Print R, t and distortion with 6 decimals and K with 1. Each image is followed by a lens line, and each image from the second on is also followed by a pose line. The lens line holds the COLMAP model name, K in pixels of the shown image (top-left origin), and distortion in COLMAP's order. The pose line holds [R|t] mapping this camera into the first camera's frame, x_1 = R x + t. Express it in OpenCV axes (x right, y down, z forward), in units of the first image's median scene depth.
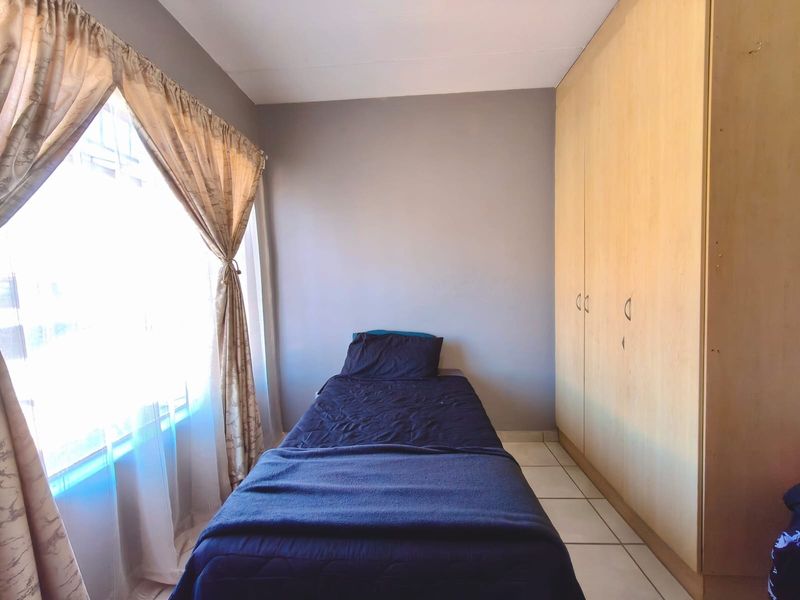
lens RADIAL K [[358.5, 0, 398.1], [0, 358.5, 299.7], [0, 0, 1]] dist [0.000288, 0.001048]
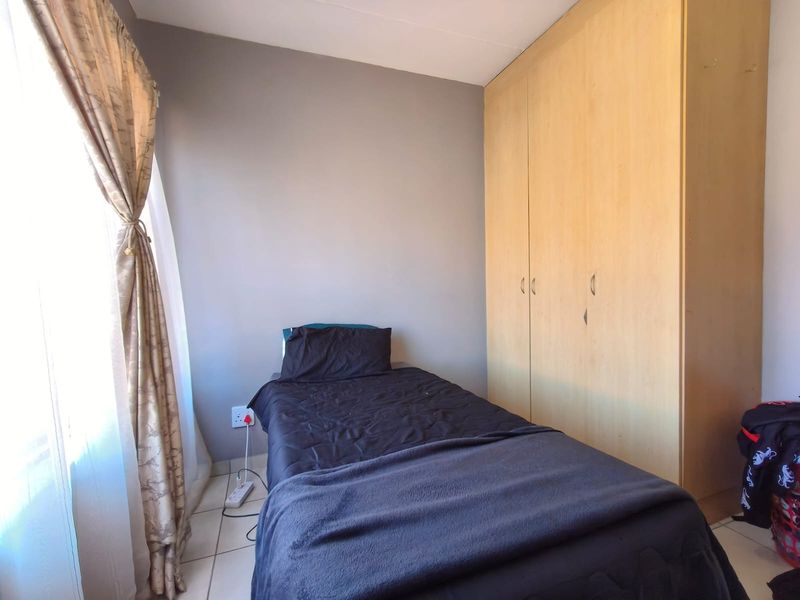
lens RADIAL K [[358.5, 0, 400.6], [0, 358.5, 299.3], [0, 0, 1]] dist [0.000288, 0.001048]
pose [[0.915192, -0.015674, 0.402713, -0.295127], [0.023909, 0.999595, -0.015430, 0.062300], [-0.402308, 0.023750, 0.915196, 0.192234]]
